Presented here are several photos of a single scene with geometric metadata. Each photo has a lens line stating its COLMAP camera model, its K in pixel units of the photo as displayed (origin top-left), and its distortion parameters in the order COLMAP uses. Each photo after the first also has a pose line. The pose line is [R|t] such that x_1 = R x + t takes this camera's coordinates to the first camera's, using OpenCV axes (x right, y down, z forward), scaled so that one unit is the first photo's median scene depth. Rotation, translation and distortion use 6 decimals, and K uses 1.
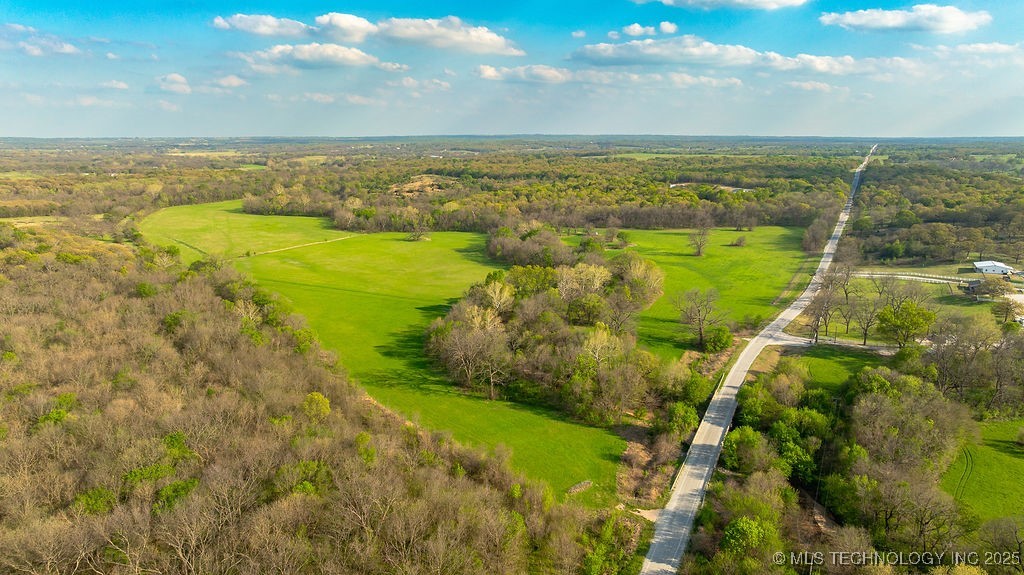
lens RADIAL K [[713.7, 0, 497.5], [0, 713.7, 283.4], [0, 0, 1]] dist [-0.035794, 0.048391]
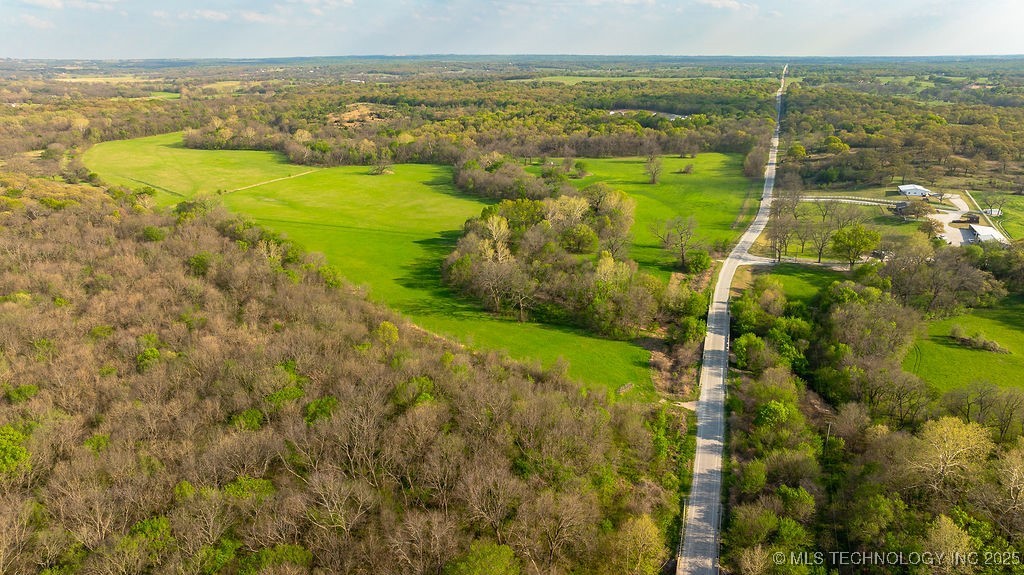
lens RADIAL K [[713.7, 0, 497.5], [0, 713.7, 283.4], [0, 0, 1]] dist [-0.035794, 0.048391]
pose [[0.993345, -0.038819, 0.108442, -0.101990], [0.027254, 0.993976, 0.106158, -0.012852], [-0.111910, -0.102496, 0.988418, -0.074161]]
